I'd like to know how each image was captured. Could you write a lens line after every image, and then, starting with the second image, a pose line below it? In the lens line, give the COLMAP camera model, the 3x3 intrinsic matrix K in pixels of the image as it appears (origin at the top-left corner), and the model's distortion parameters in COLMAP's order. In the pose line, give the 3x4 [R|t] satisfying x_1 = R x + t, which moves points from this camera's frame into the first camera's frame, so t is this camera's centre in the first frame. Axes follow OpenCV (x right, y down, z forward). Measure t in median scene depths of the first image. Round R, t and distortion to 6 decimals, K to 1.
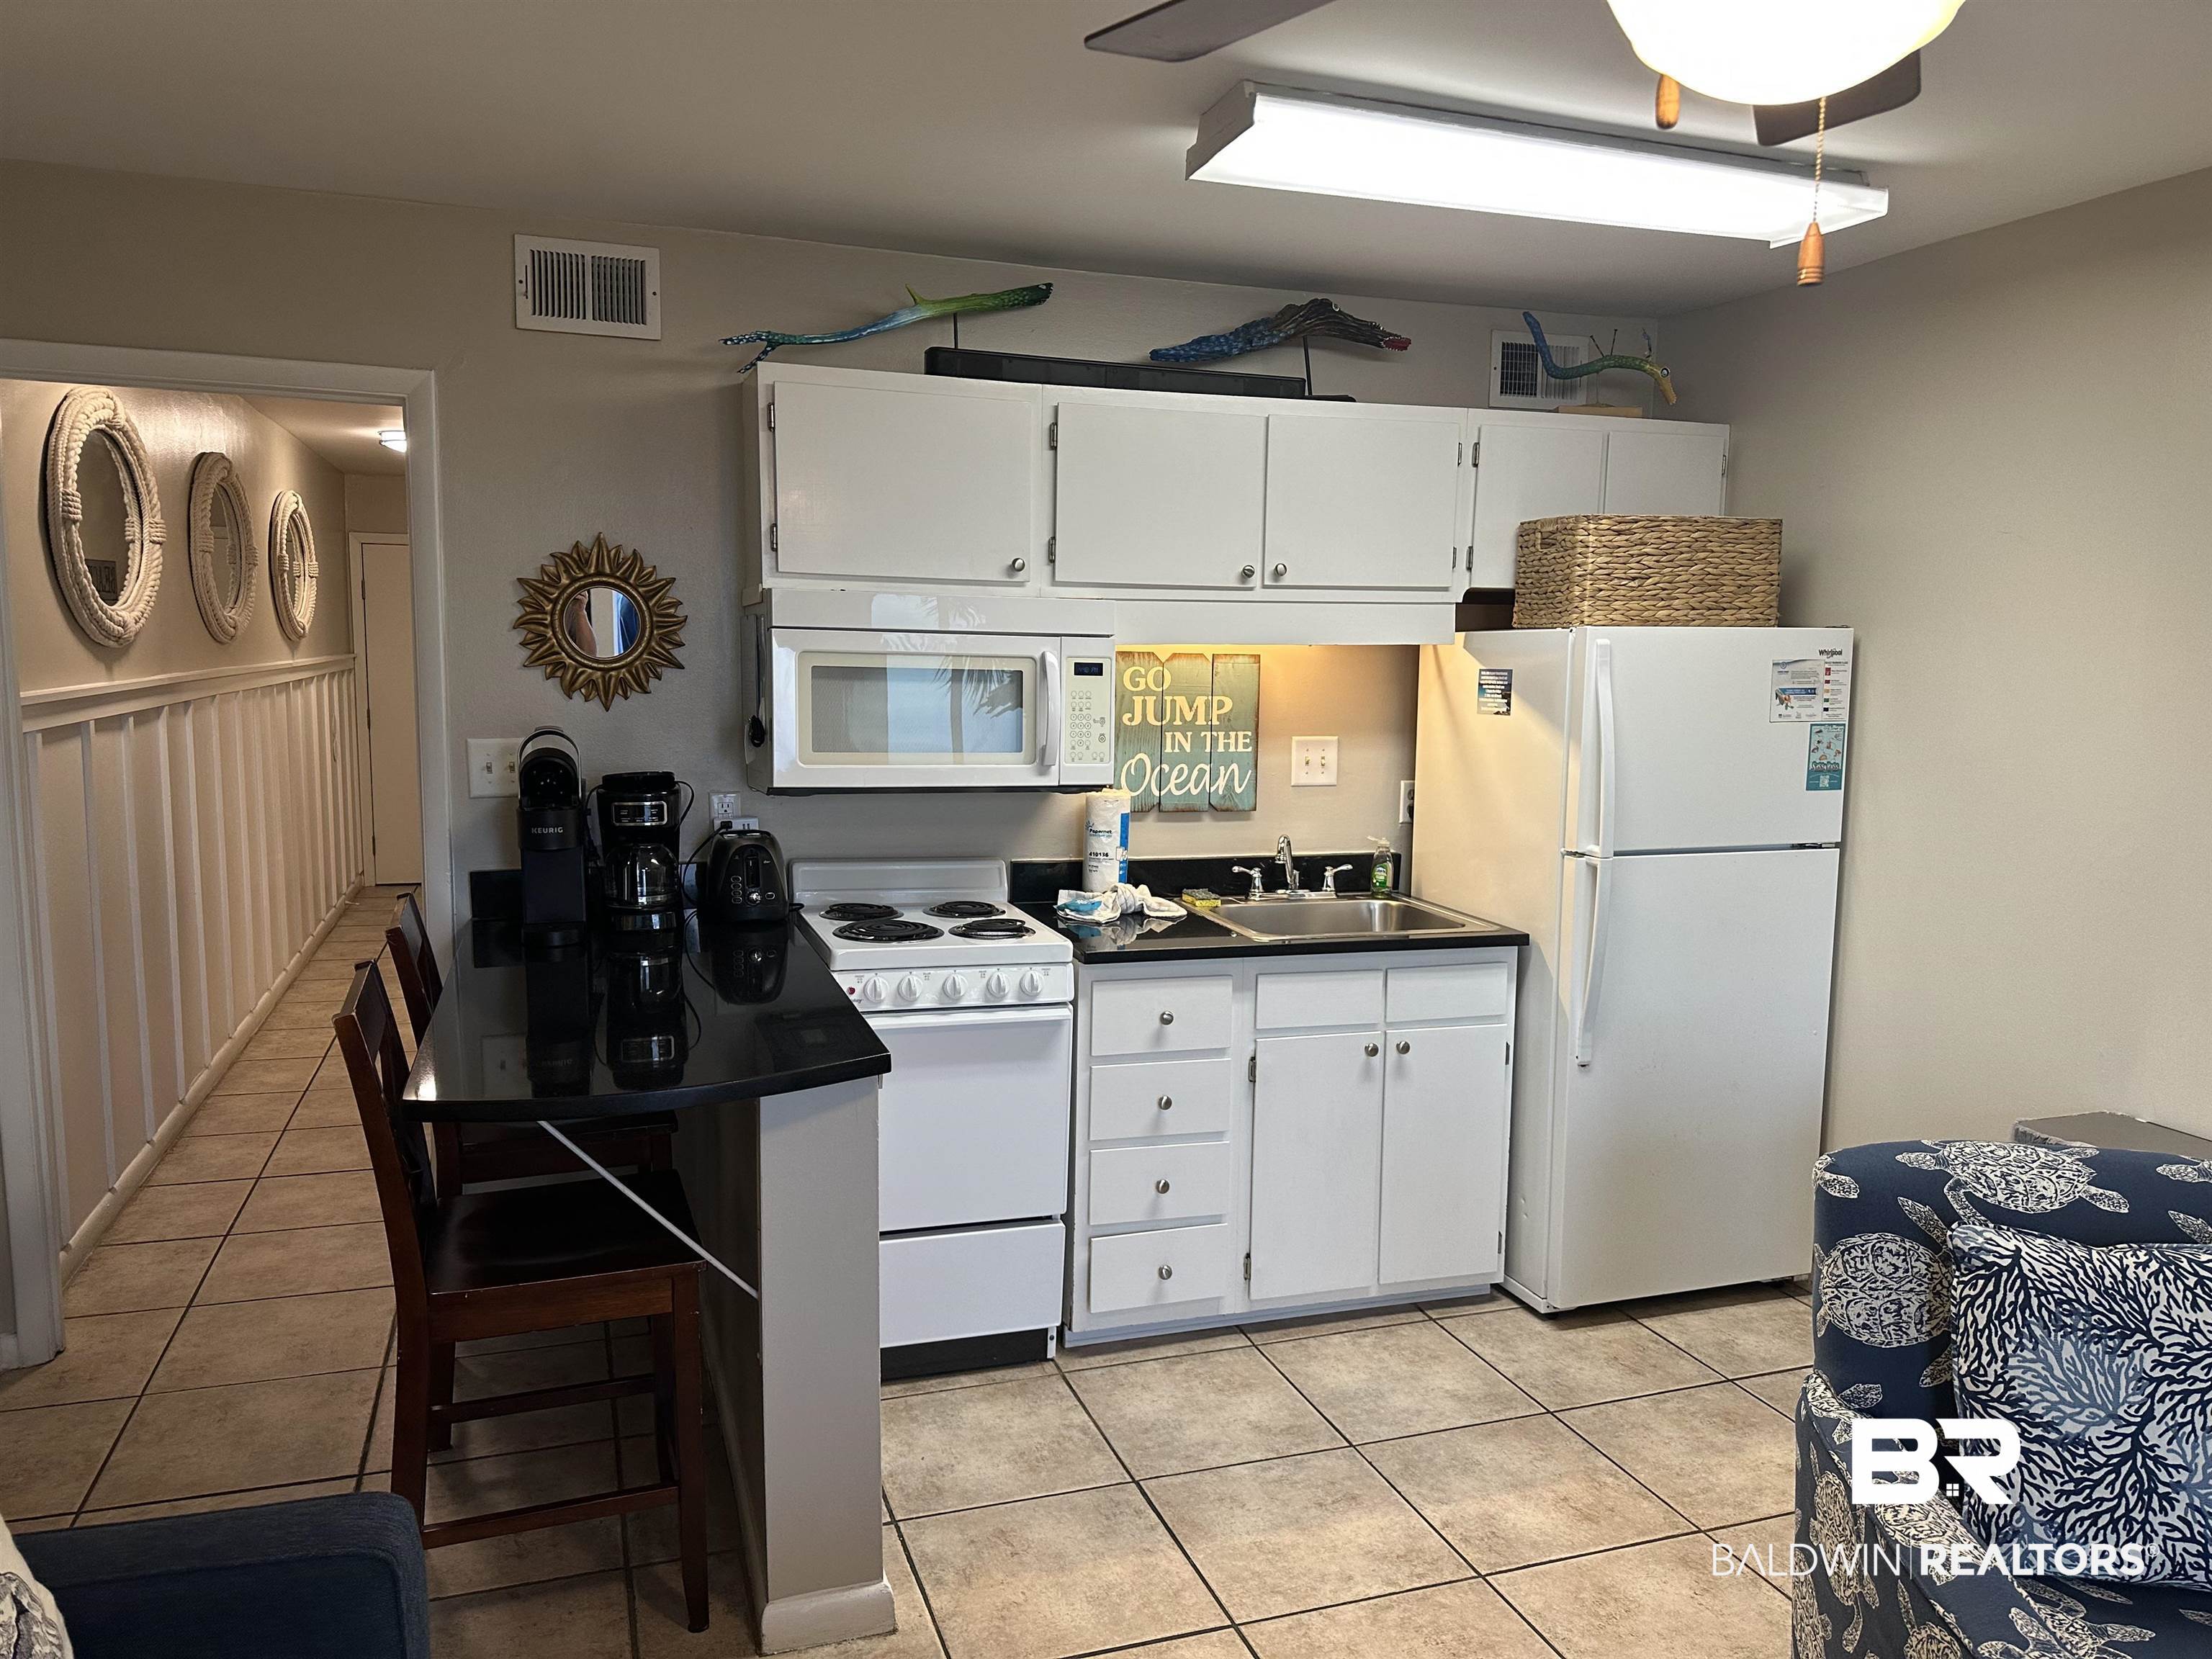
lens RADIAL K [[1553.0, 0, 1097.0], [0, 1553.0, 829.9], [0, 0, 1]] dist [0.072800, -0.093306]
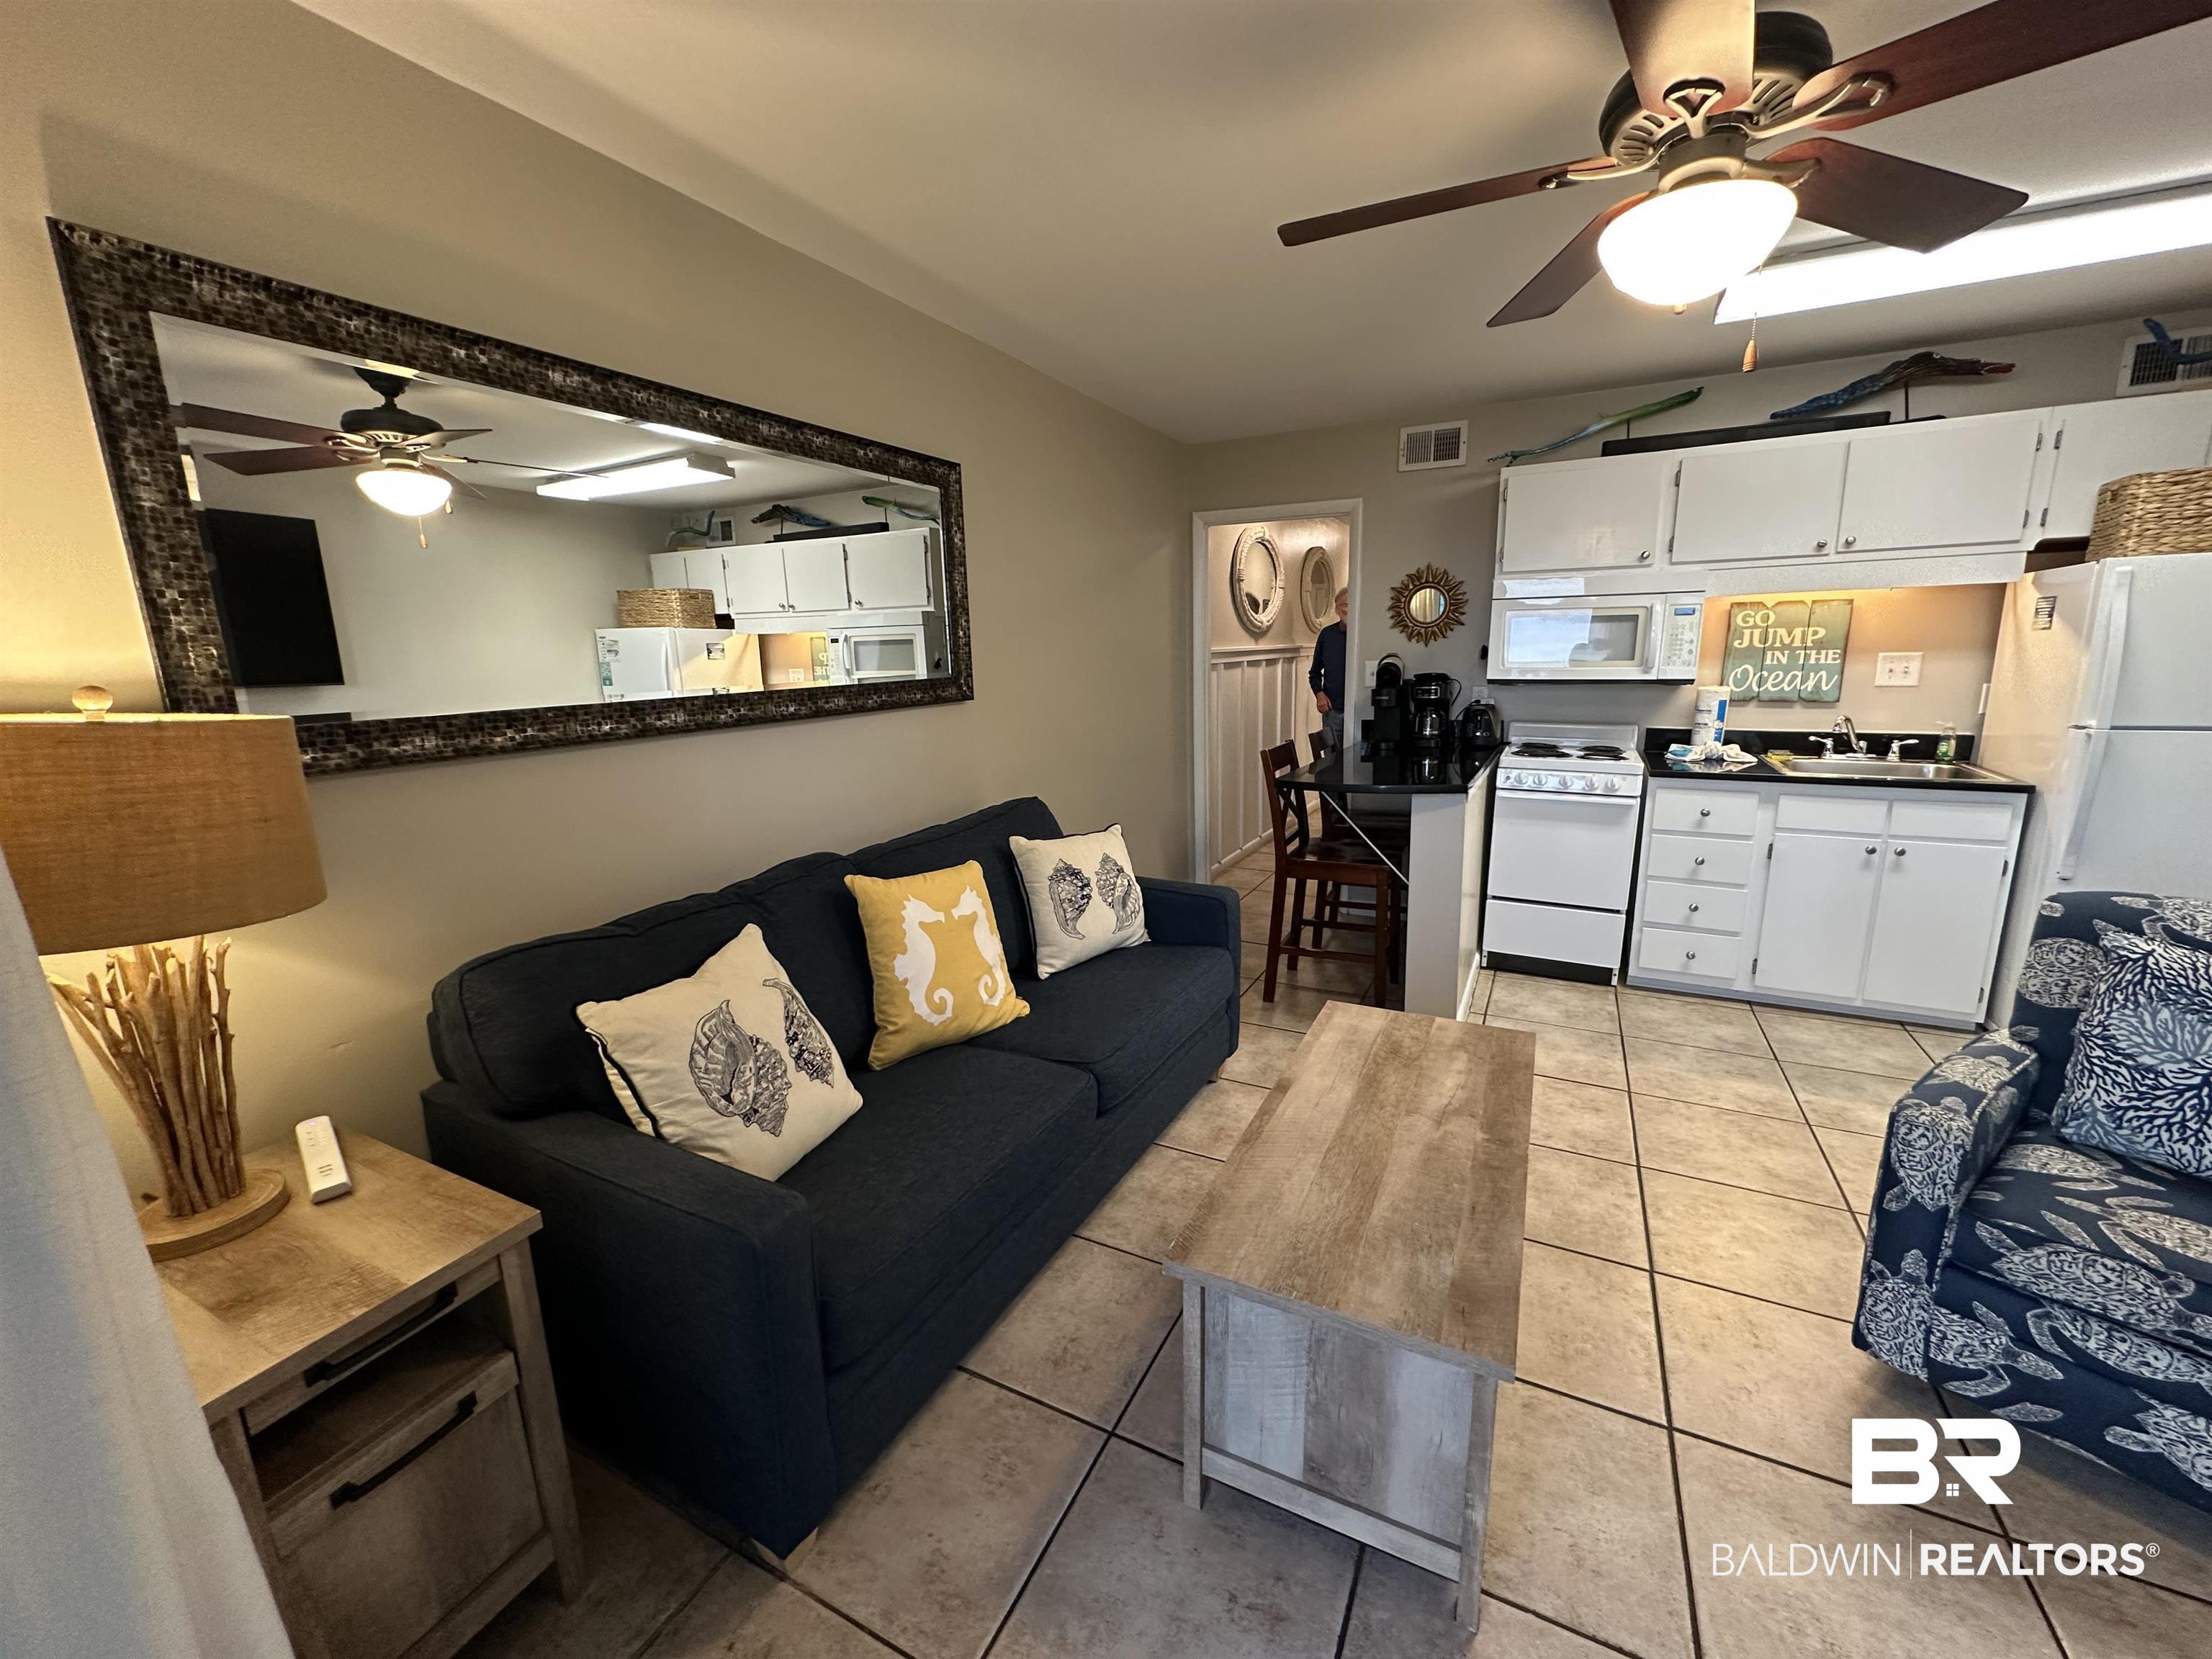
lens RADIAL K [[883.3, 0, 1106.1], [0, 883.3, 828.2], [0, 0, 1]] dist [0.002583, -0.000743]
pose [[0.691527, 0.112481, -0.713539, 0.278300], [-0.051141, 0.992947, 0.106963, 0.064072], [0.720538, -0.037476, 0.692402, -0.169769]]
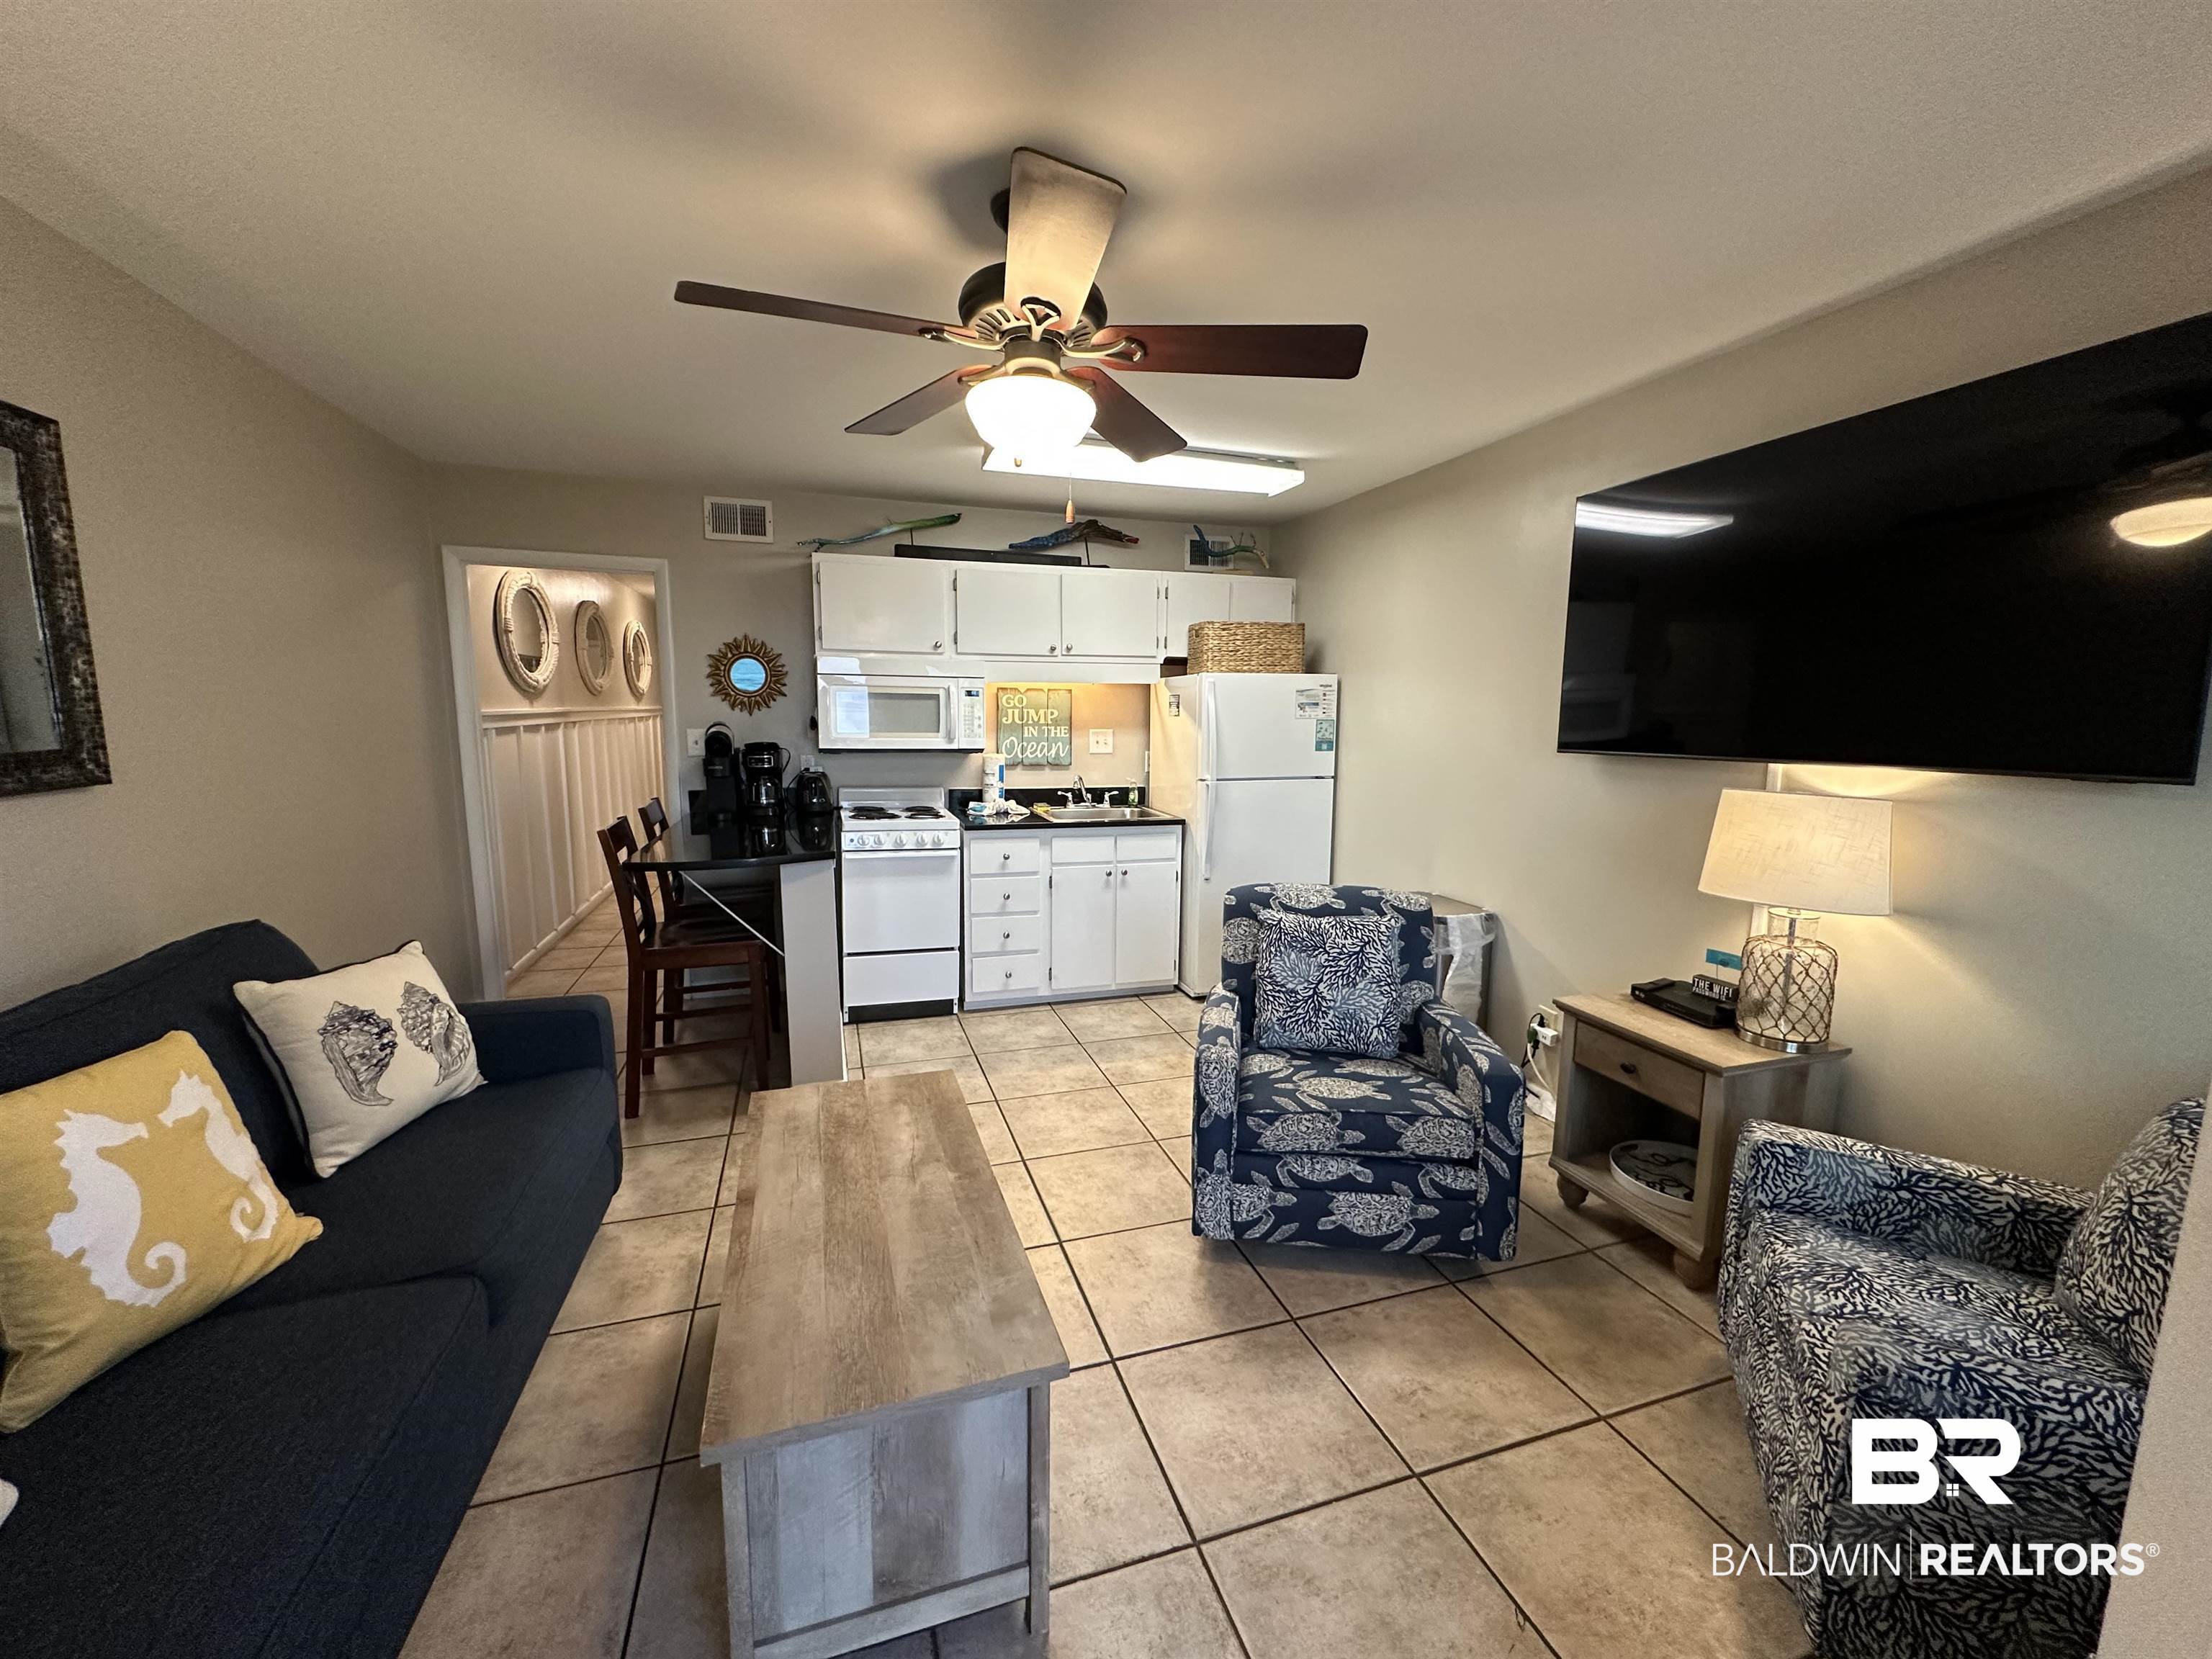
lens RADIAL K [[883.3, 0, 1106.1], [0, 883.3, 828.2], [0, 0, 1]] dist [0.002583, -0.000743]
pose [[0.999834, -0.004565, -0.017655, 0.195410], [0.004857, 0.999852, 0.016480, 0.060174], [0.017577, -0.016563, 0.999708, -0.207694]]
